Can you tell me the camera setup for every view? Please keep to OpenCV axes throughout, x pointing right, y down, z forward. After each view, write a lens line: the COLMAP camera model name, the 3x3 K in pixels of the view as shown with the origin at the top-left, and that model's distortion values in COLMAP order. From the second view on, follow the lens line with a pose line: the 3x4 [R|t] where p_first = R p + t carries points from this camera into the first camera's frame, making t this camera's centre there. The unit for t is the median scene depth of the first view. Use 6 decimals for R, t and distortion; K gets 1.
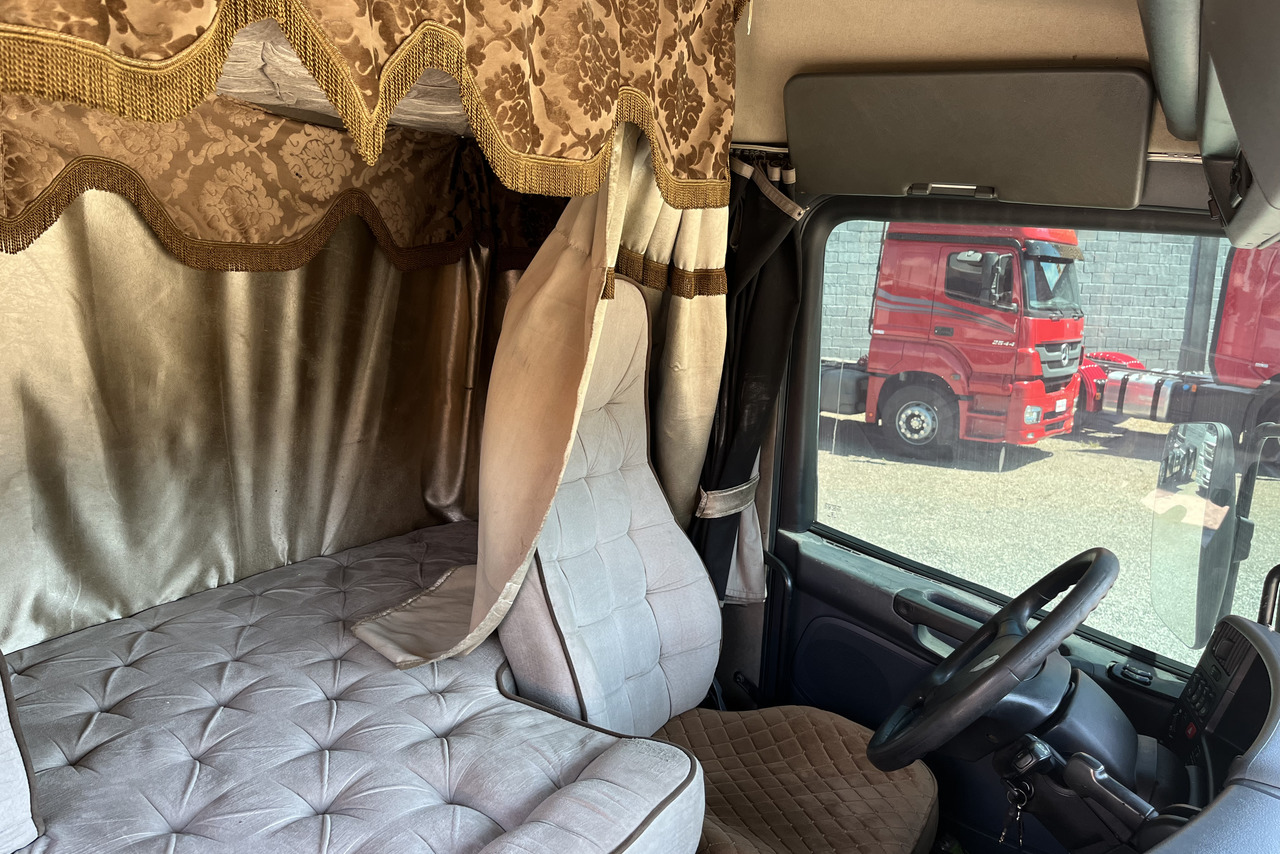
lens RADIAL K [[1005.5, 0, 640.6], [0, 1005.5, 365.7], [0, 0, 1]] dist [0.003338, -0.001341]
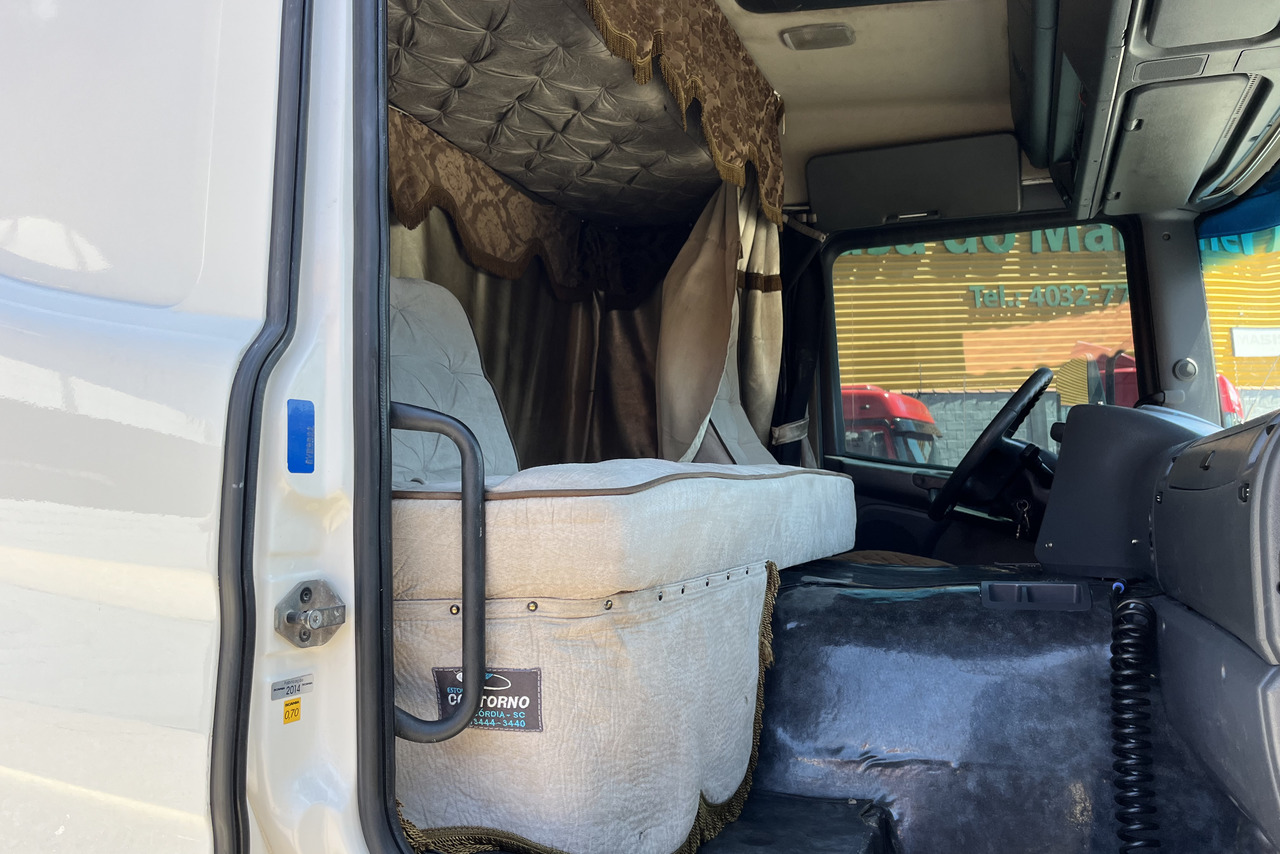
lens RADIAL K [[1005.5, 0, 640.6], [0, 1005.5, 365.7], [0, 0, 1]] dist [0.003338, -0.001341]
pose [[0.987859, -0.048601, 0.147556, -0.379317], [0.084761, 0.964593, -0.249750, 0.424963], [-0.130194, 0.259225, 0.957002, -0.456806]]
